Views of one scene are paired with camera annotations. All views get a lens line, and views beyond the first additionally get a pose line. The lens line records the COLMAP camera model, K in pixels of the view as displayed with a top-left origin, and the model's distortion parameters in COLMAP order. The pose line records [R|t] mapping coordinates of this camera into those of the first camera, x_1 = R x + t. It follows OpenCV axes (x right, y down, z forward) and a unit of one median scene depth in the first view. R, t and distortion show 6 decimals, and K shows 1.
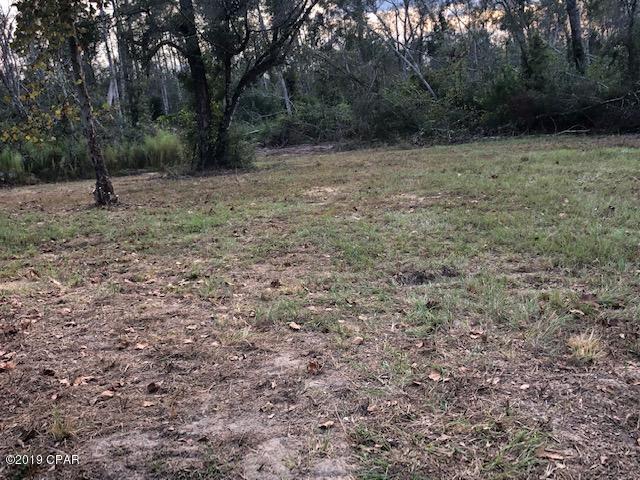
lens RADIAL K [[650.5, 0, 319.0], [0, 650.5, 240.1], [0, 0, 1]] dist [0.024839, 0.000000]
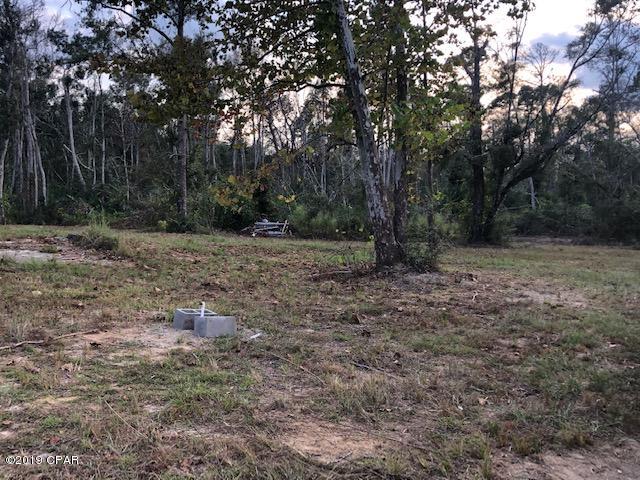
lens RADIAL K [[650.5, 0, 320.1], [0, 650.5, 237.3], [0, 0, 1]] dist [0.024839, 0.000000]
pose [[0.935630, 0.120120, -0.331914, -0.012763], [-0.162203, 0.981467, -0.102039, 0.042612], [0.313506, 0.149308, 0.937774, -0.234754]]
